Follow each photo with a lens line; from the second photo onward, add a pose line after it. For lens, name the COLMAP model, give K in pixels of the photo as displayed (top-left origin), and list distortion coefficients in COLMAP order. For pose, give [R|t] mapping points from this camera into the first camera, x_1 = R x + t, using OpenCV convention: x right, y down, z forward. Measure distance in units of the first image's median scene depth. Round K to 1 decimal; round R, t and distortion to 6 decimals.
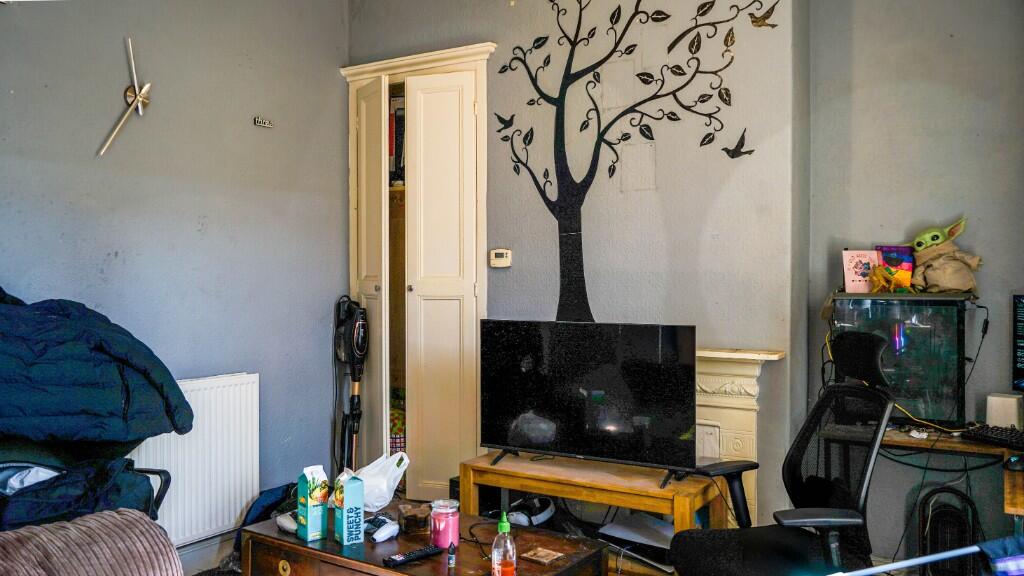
lens RADIAL K [[818.0, 0, 511.7], [0, 818.0, 289.0], [0, 0, 1]] dist [0.003165, 0.013165]
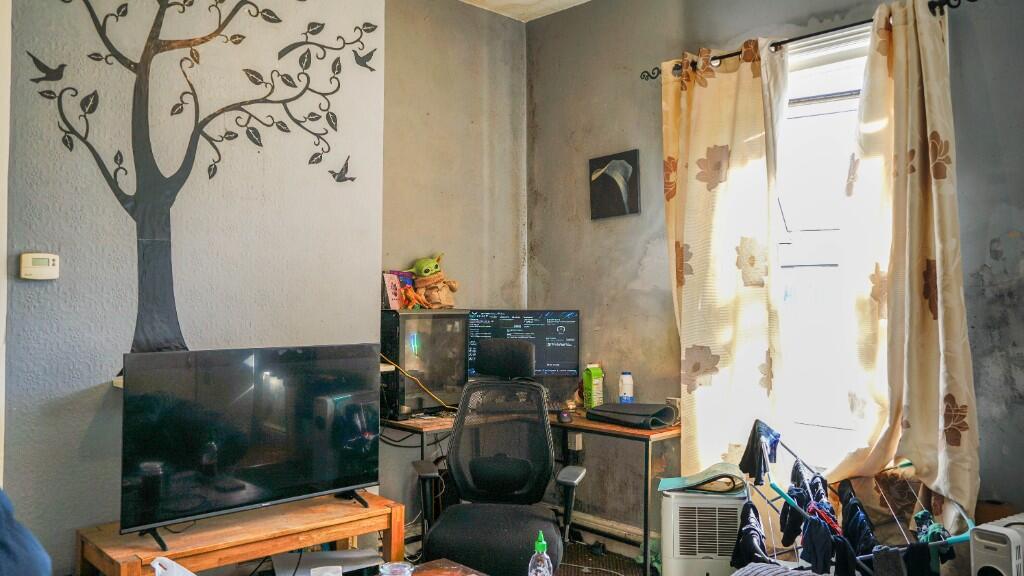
lens RADIAL K [[818.0, 0, 511.7], [0, 818.0, 284.5], [0, 0, 1]] dist [0.003165, 0.013165]
pose [[0.253686, 0.016777, 0.967141, -0.637400], [0.009318, 0.999761, -0.019787, -0.006074], [-0.967242, 0.014031, 0.253469, 0.492747]]
